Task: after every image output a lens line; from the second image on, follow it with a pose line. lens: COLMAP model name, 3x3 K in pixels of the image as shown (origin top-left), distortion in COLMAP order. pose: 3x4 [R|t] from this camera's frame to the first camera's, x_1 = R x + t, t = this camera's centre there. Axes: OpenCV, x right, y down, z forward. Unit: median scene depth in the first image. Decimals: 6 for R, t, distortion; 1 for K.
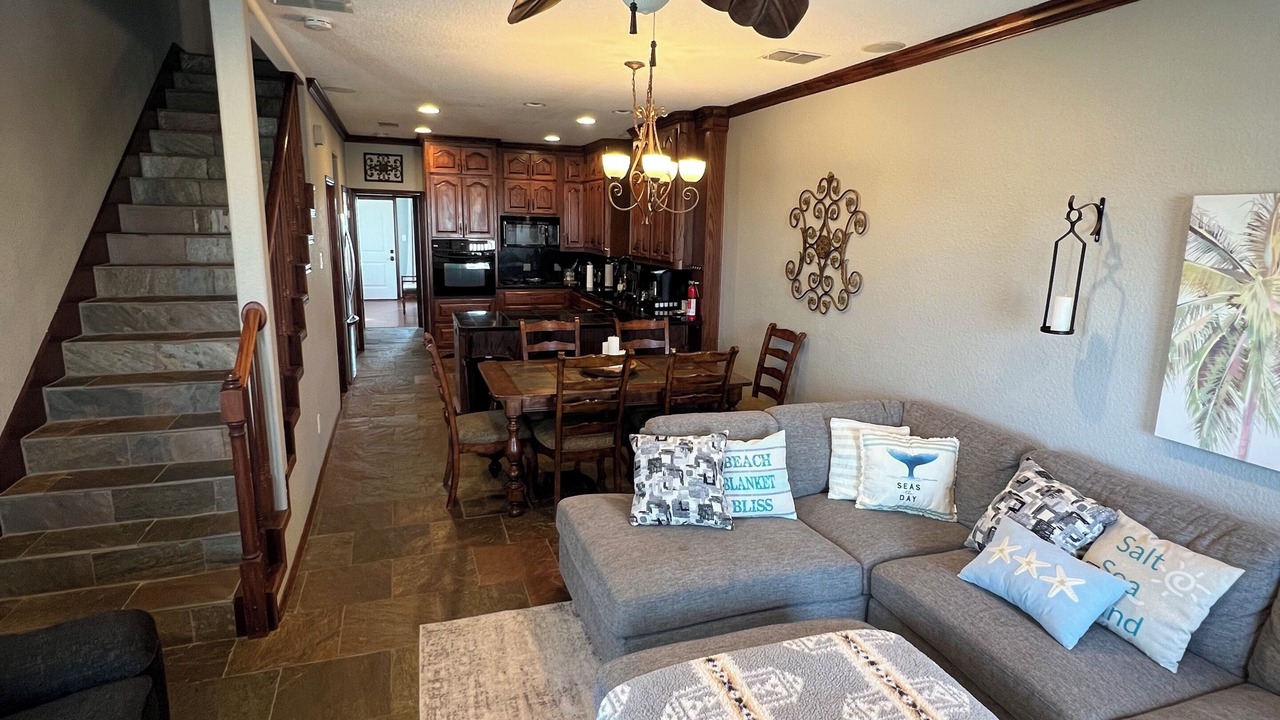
lens RADIAL K [[719.8, 0, 653.0], [0, 719.8, 369.3], [0, 0, 1]] dist [-0.000270, -0.002207]
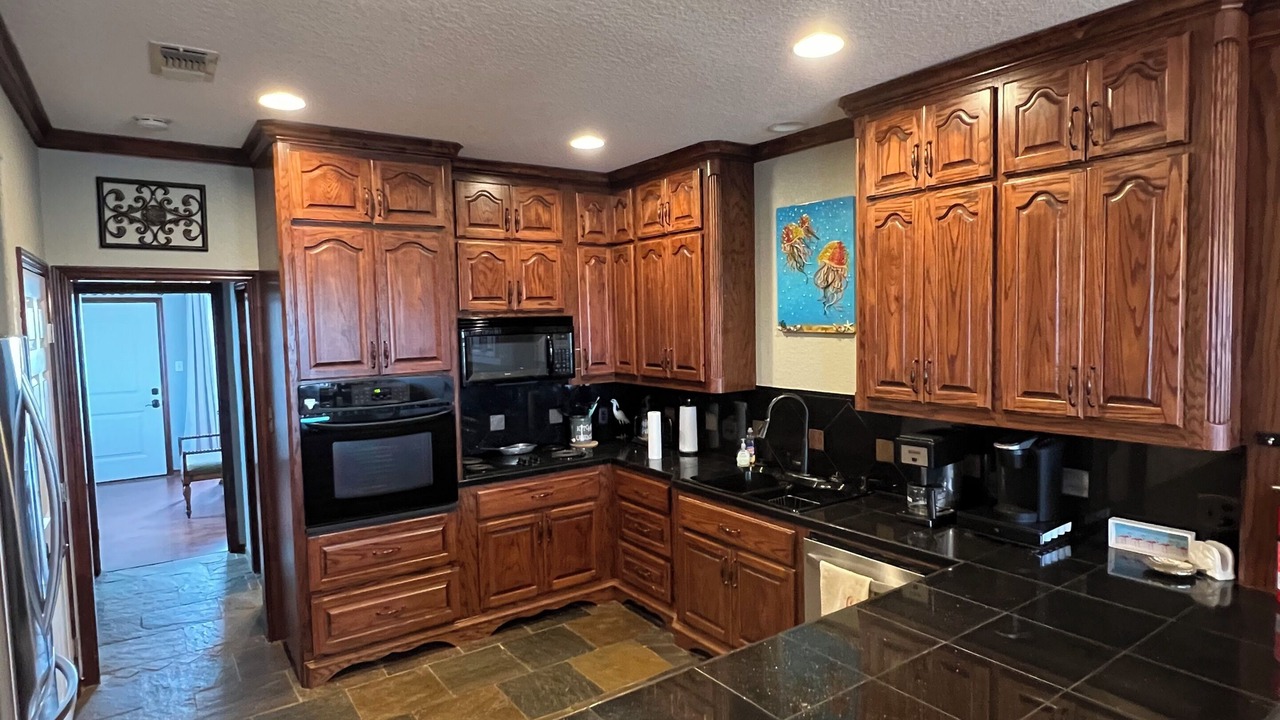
lens RADIAL K [[719.8, 0, 638.9], [0, 719.8, 355.8], [0, 0, 1]] dist [-0.000270, -0.002207]
pose [[0.962104, -0.061814, 0.265583, -0.223480], [0.099189, 0.986580, -0.129701, -0.122721], [-0.254002, 0.151129, 0.955324, 0.554891]]
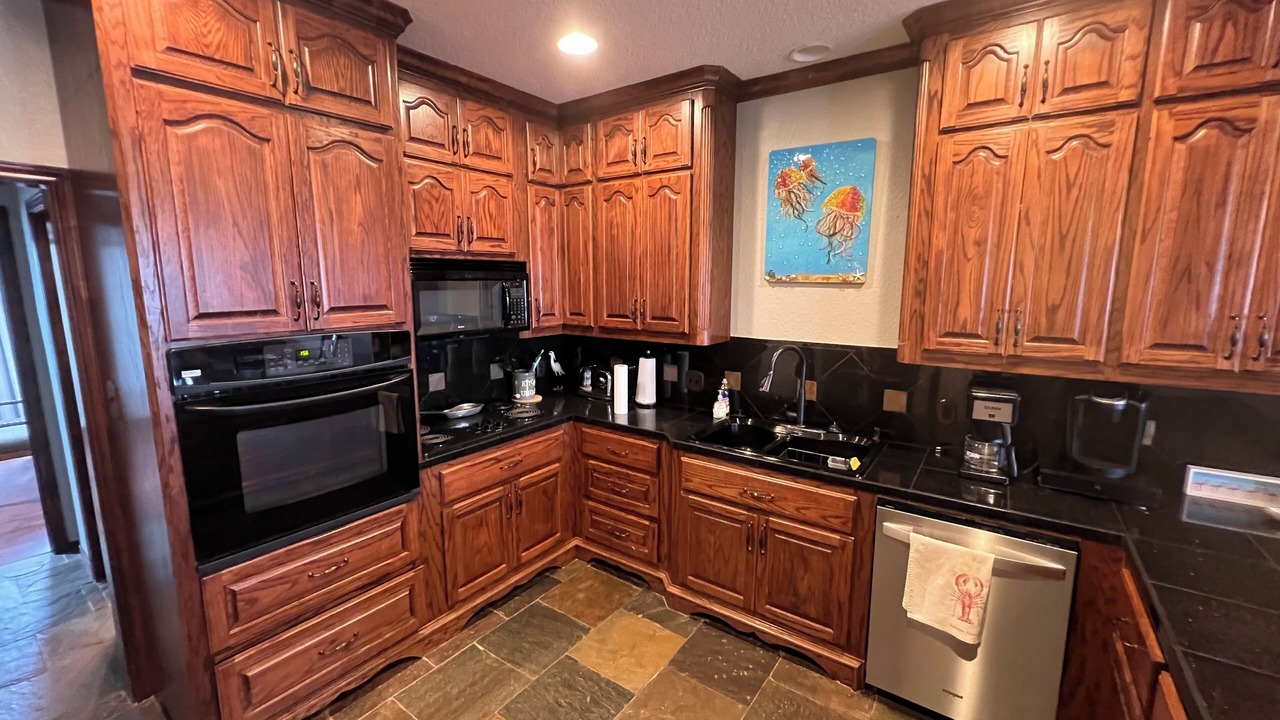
lens RADIAL K [[518.4, 0, 636.6], [0, 518.4, 356.1], [0, 0, 1]] dist [-0.001909, 0.000014]
pose [[0.819836, -0.109236, 0.562082, -0.265263], [0.133819, 0.991002, -0.002592, -0.150494], [-0.556741, 0.077343, 0.827078, 0.736057]]
